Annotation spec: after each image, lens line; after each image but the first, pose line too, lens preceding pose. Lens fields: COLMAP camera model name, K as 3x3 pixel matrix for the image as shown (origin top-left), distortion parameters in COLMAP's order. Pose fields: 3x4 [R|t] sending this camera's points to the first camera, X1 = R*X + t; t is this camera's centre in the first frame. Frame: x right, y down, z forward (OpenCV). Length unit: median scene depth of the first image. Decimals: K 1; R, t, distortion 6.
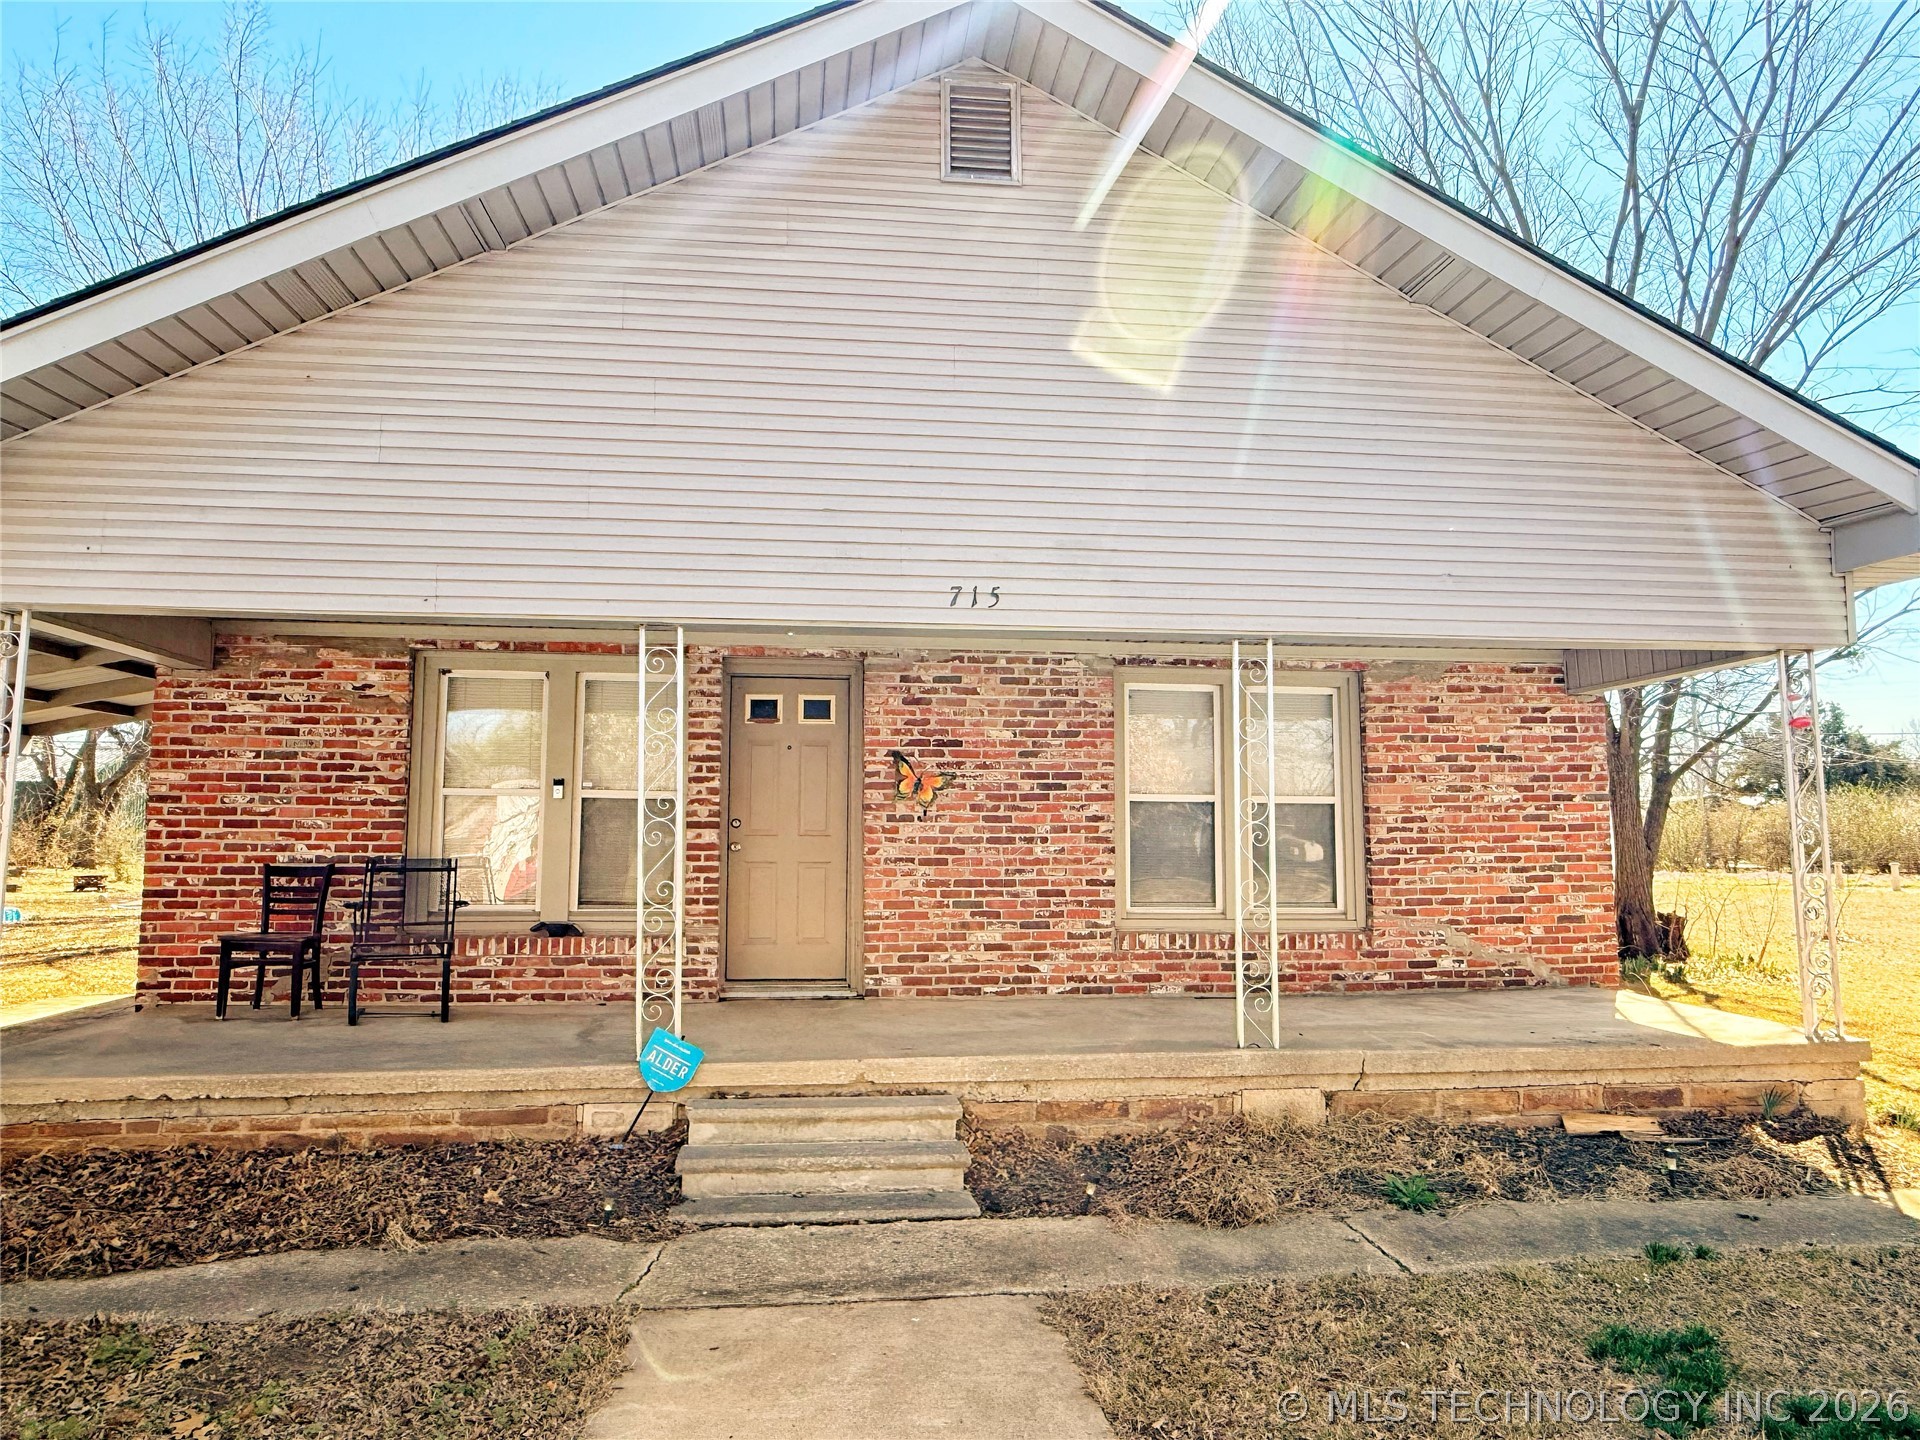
lens RADIAL K [[1249.6, 0, 960.0], [0, 1249.6, 724.2], [0, 0, 1]] dist [-0.001727, 0.000125]
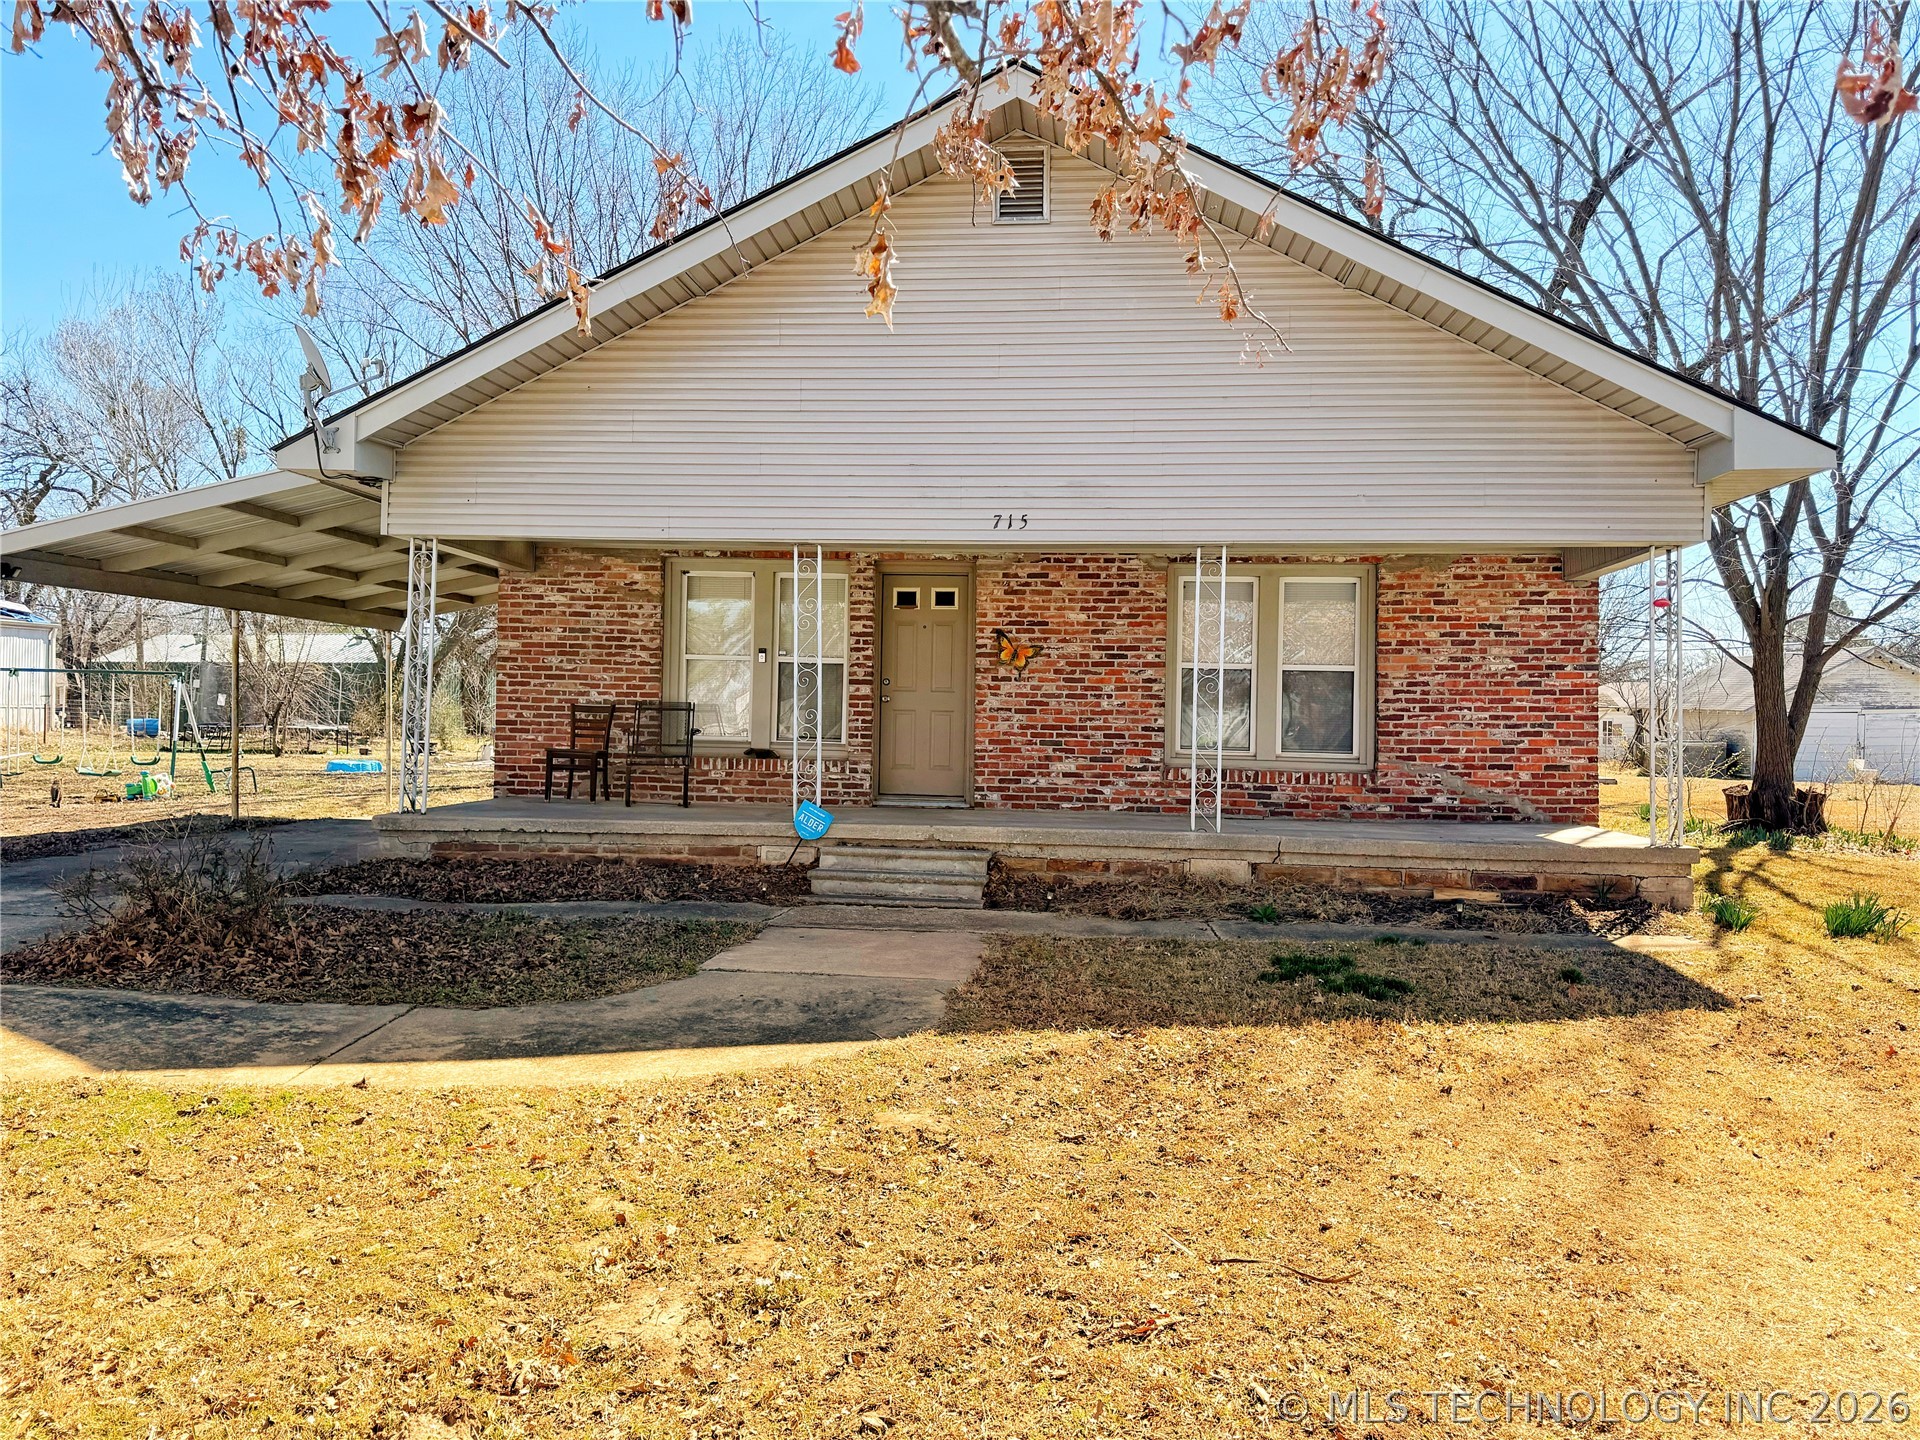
lens RADIAL K [[1331.7, 0, 958.7], [0, 1331.7, 718.9], [0, 0, 1]] dist [0.113528, -0.010876]
pose [[0.976360, 0.015123, -0.215623, 0.224159], [0.002091, 0.996842, 0.079384, 0.003857], [0.216142, -0.077959, 0.973245, -0.430946]]
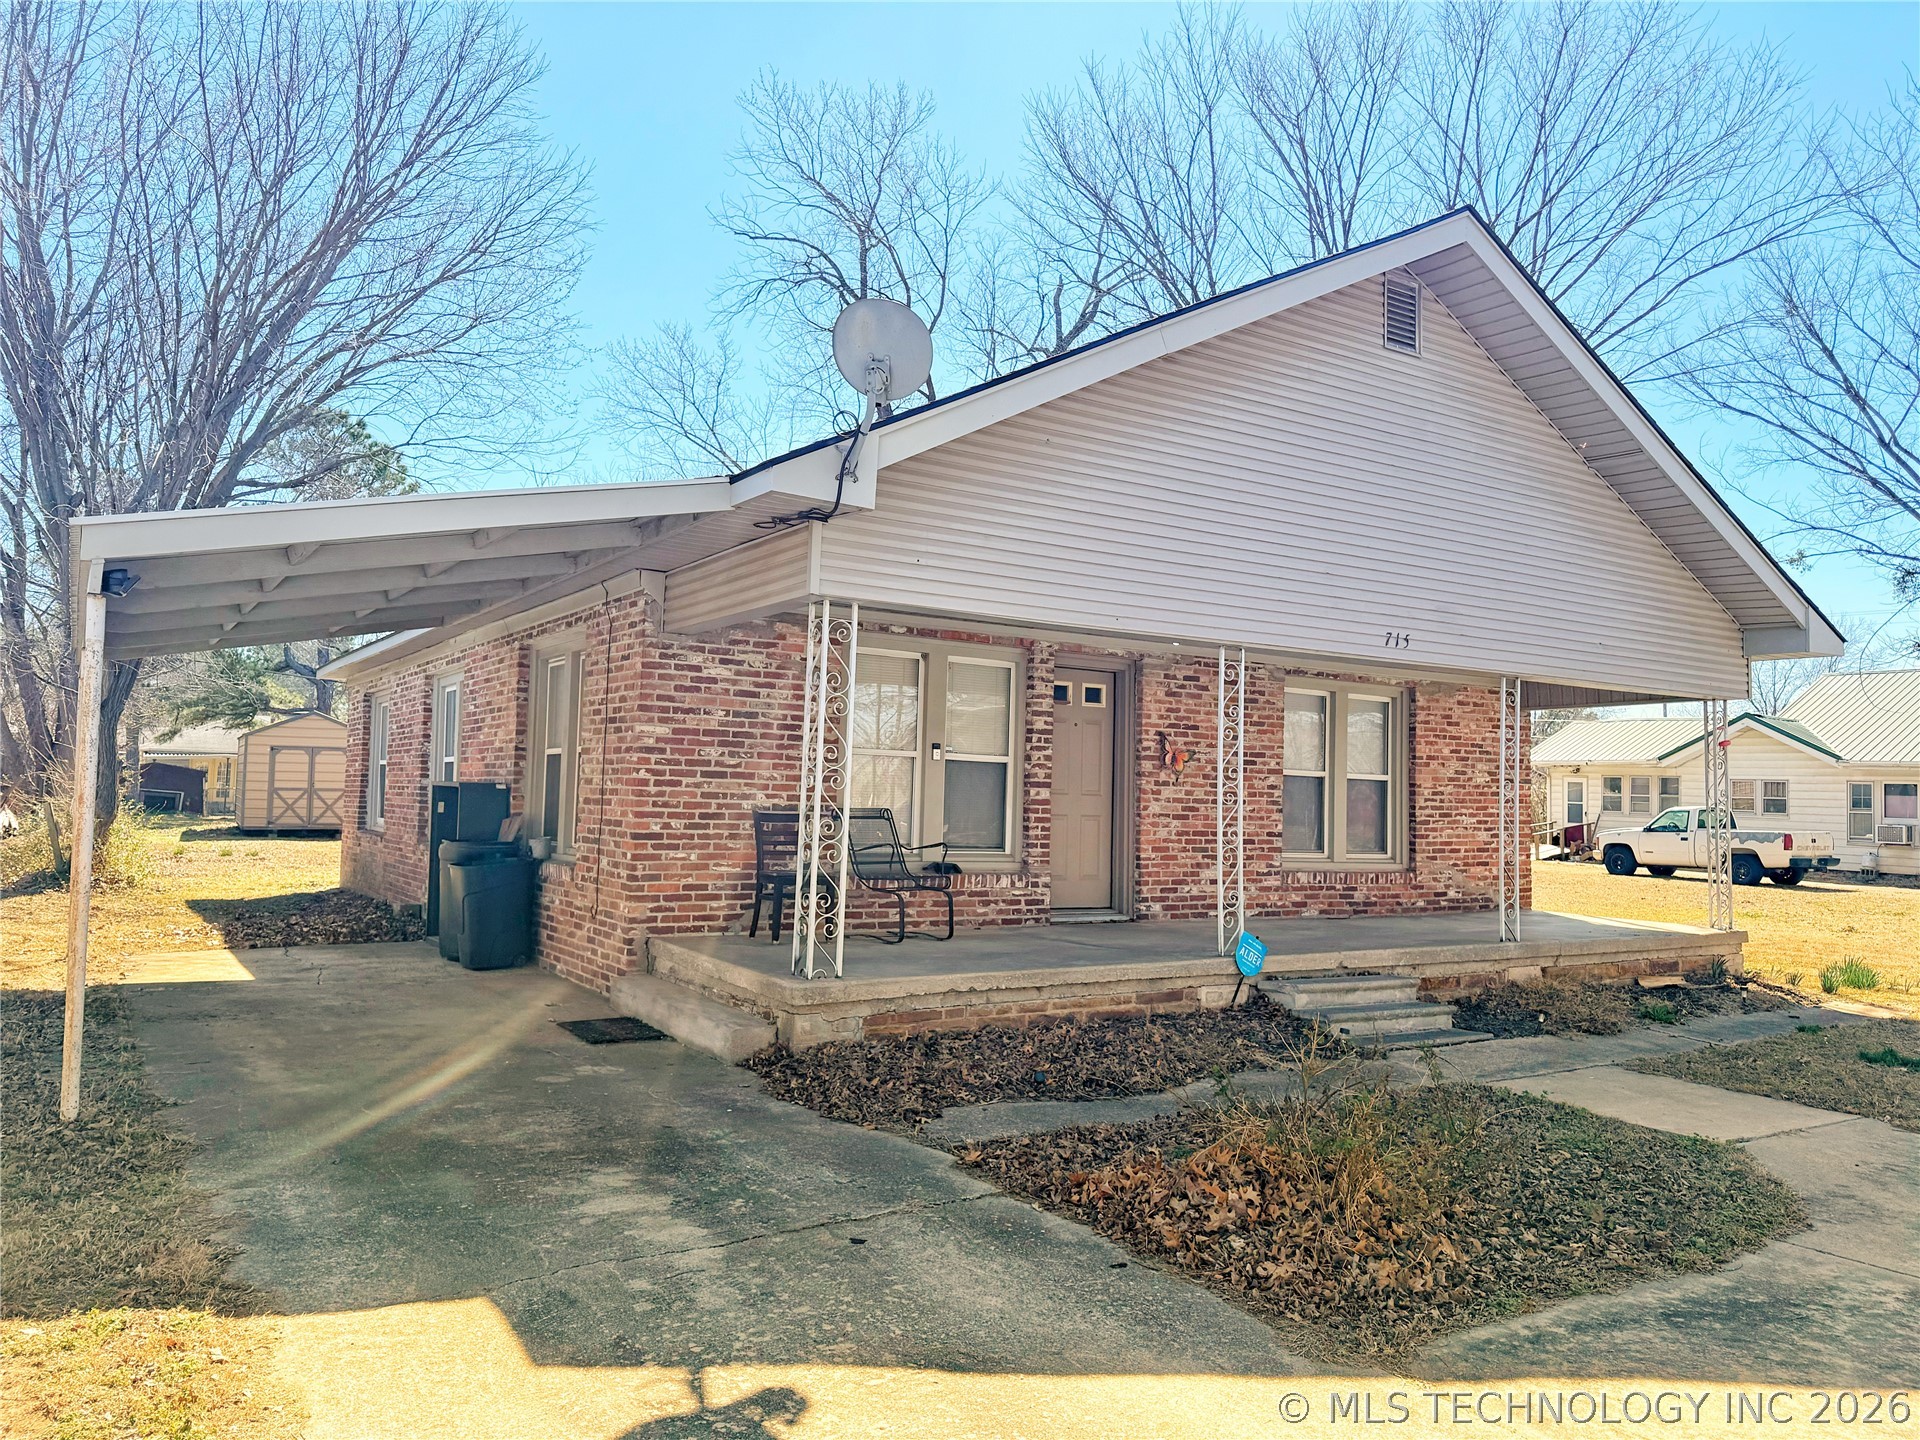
lens RADIAL K [[1331.7, 0, 959.4], [0, 1331.7, 707.9], [0, 0, 1]] dist [0.113528, -0.010876]
pose [[0.900684, 0.049413, 0.431656, -0.861775], [-0.060796, 0.998071, 0.012602, -0.008003], [-0.430200, -0.037593, 0.901950, -0.167132]]
